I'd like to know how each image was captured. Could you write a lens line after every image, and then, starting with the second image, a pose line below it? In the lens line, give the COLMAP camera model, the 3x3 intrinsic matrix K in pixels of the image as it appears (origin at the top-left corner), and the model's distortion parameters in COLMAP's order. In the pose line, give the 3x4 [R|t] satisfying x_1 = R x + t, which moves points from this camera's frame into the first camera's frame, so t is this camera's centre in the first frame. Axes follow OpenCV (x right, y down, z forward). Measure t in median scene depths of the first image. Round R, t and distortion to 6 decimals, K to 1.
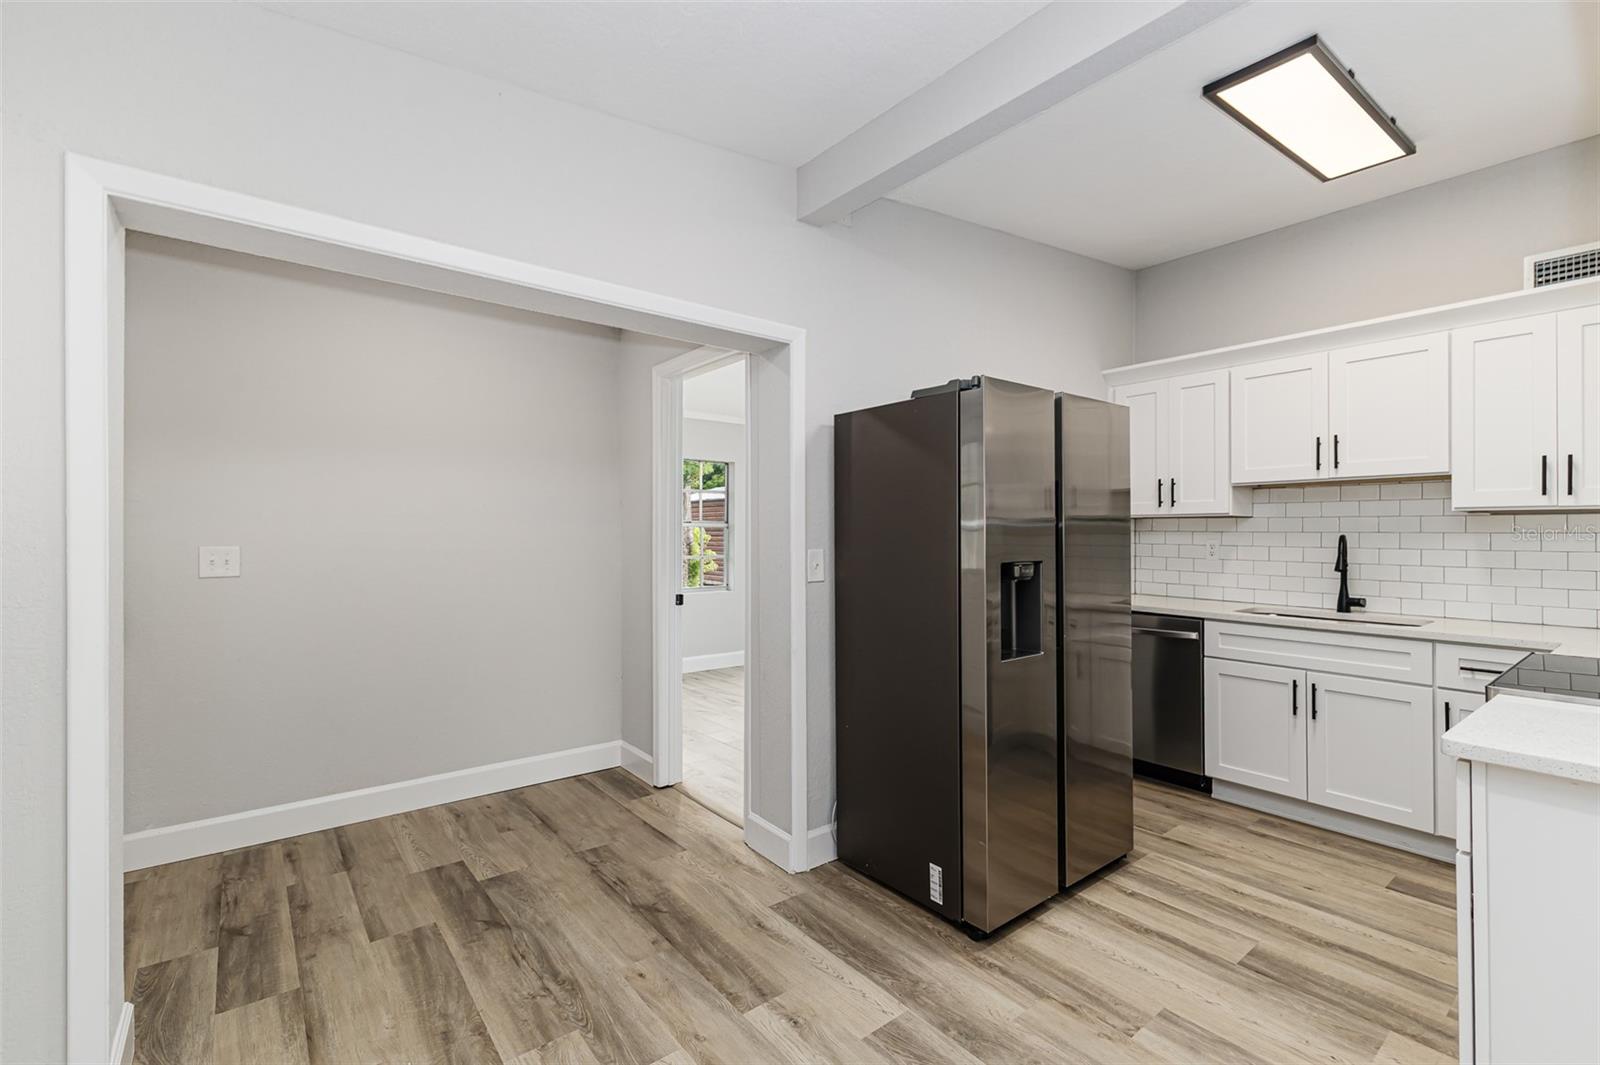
lens RADIAL K [[697.8, 0, 813.2], [0, 697.8, 530.9], [0, 0, 1]] dist [0.009806, -0.001612]
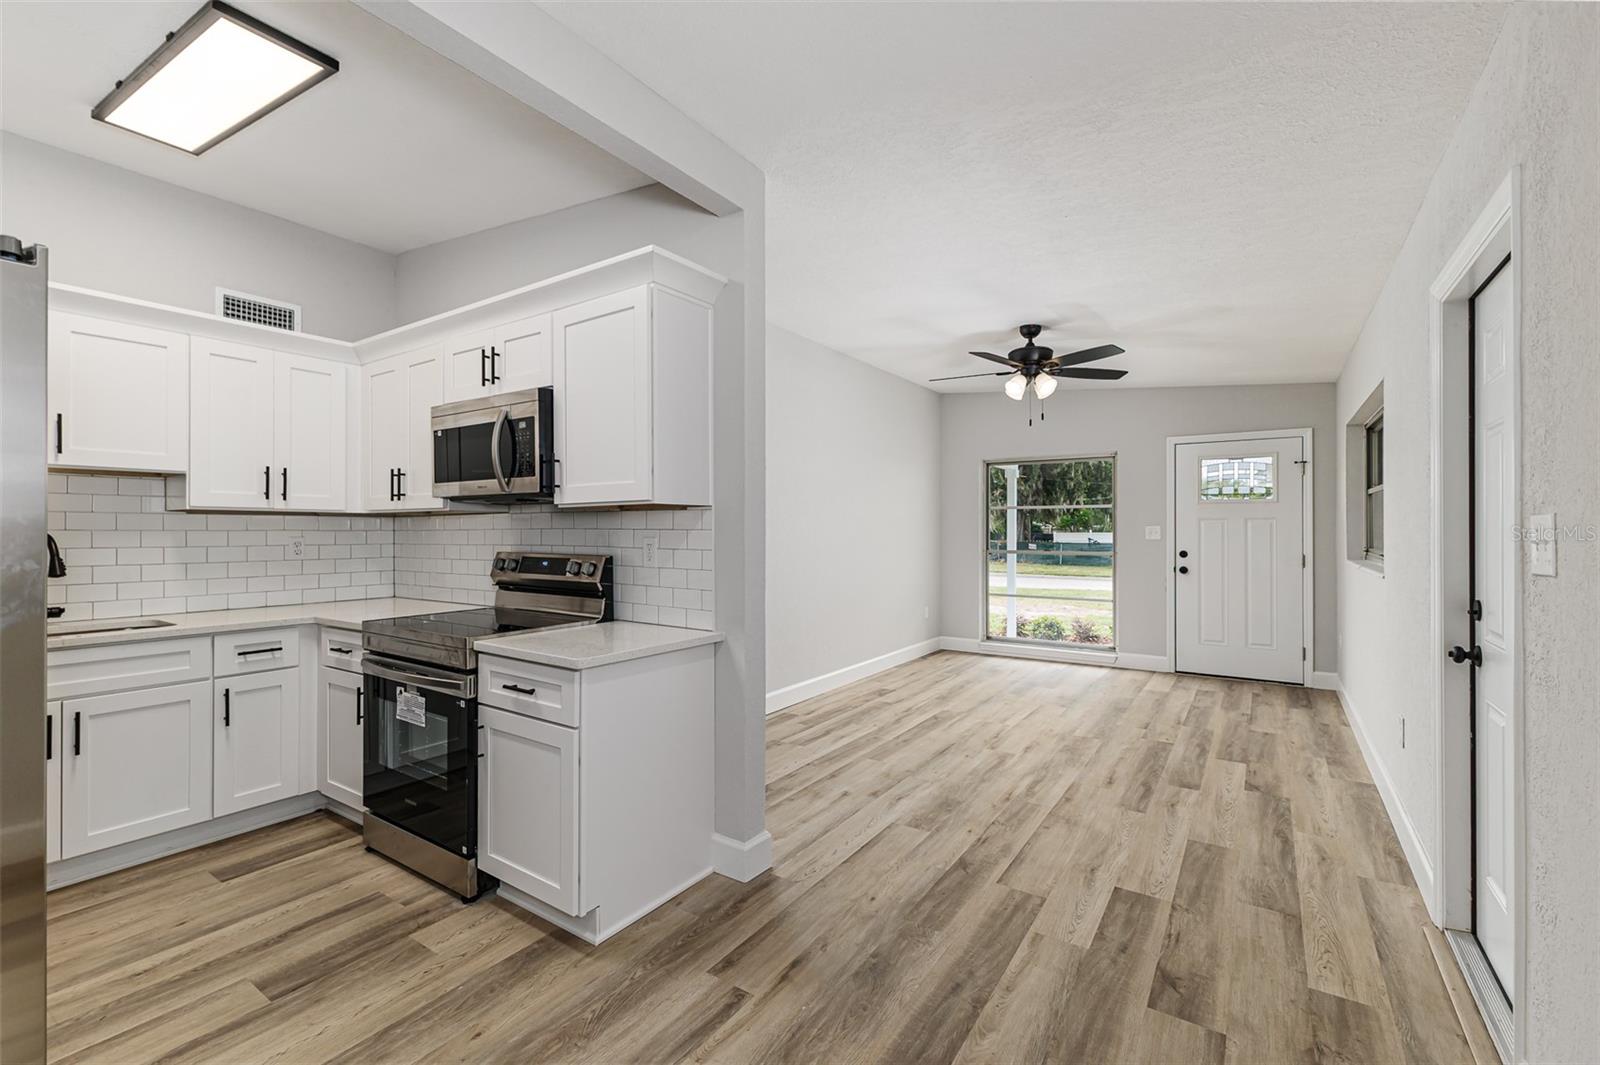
lens RADIAL K [[697.8, 0, 794.3], [0, 697.8, 530.0], [0, 0, 1]] dist [0.009806, -0.001612]
pose [[-0.294129, 0.000006, 0.955766, -0.330307], [-0.002765, 0.999996, -0.000858, 0.000435], [-0.955762, -0.002895, -0.294128, 0.432312]]
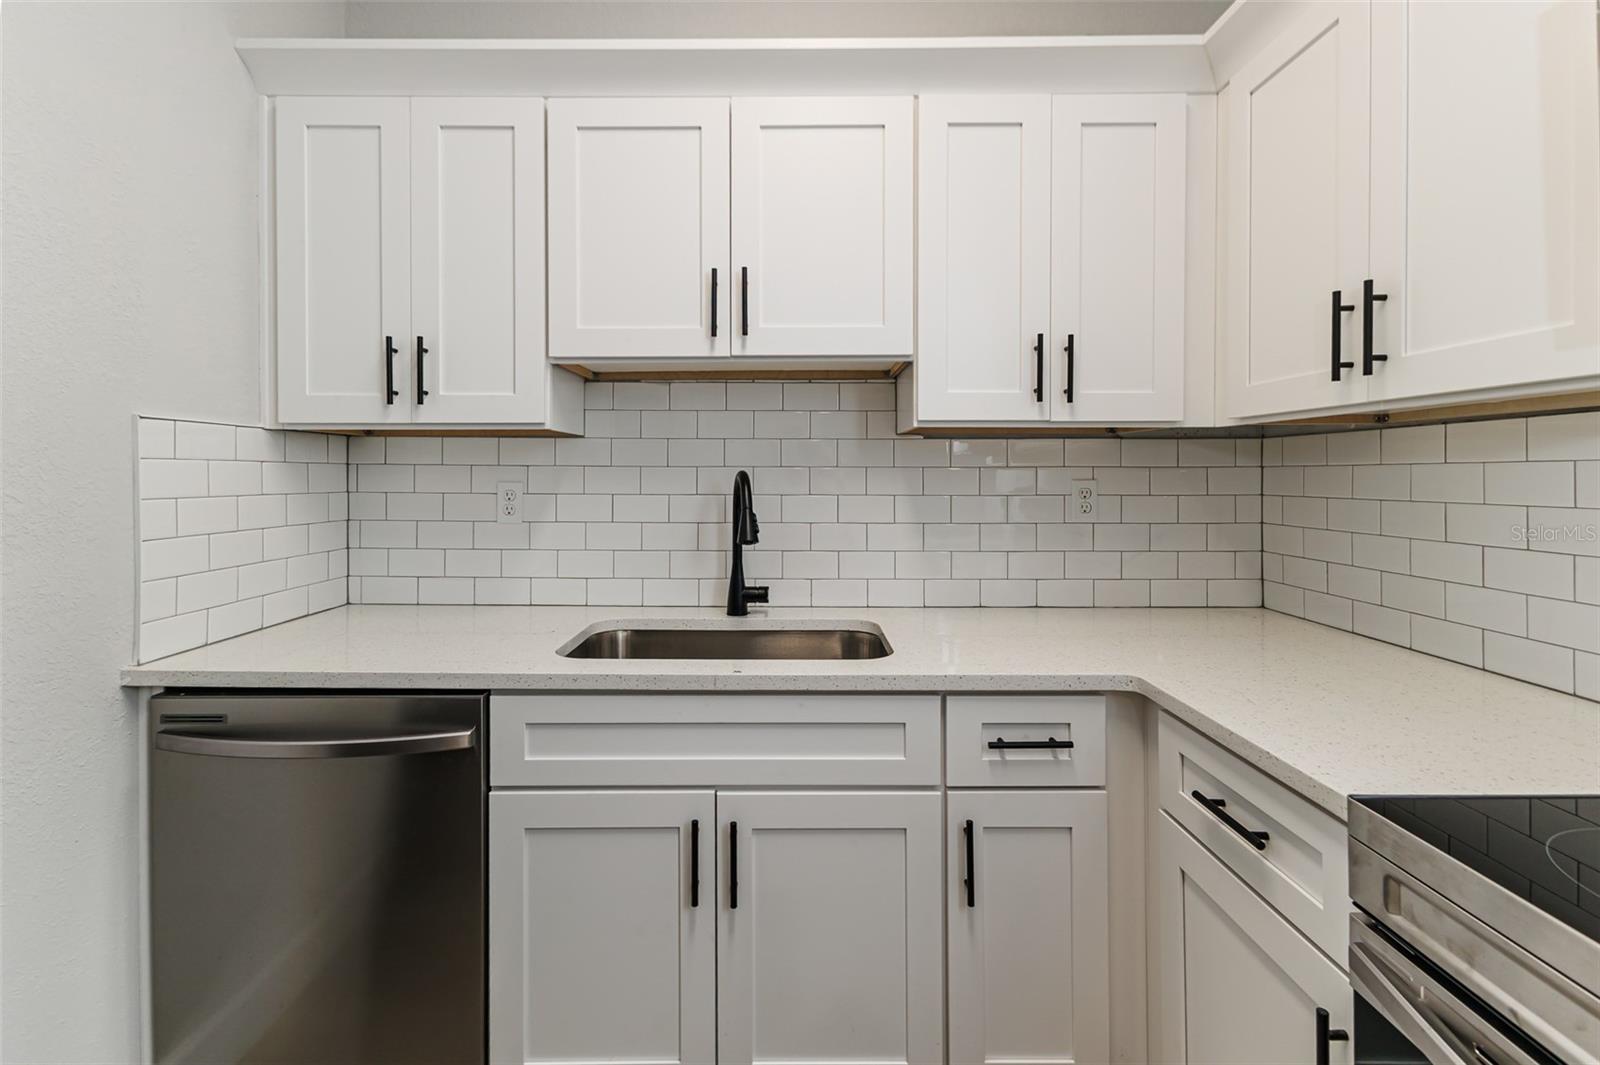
lens RADIAL K [[697.8, 0, 802.0], [0, 697.8, 469.2], [0, 0, 1]] dist [0.009806, -0.001612]
pose [[0.609971, 0.001826, 0.792422, 0.402780], [-0.000624, 0.999998, -0.001824, 0.005390], [-0.792424, 0.000618, 0.609971, 0.706540]]
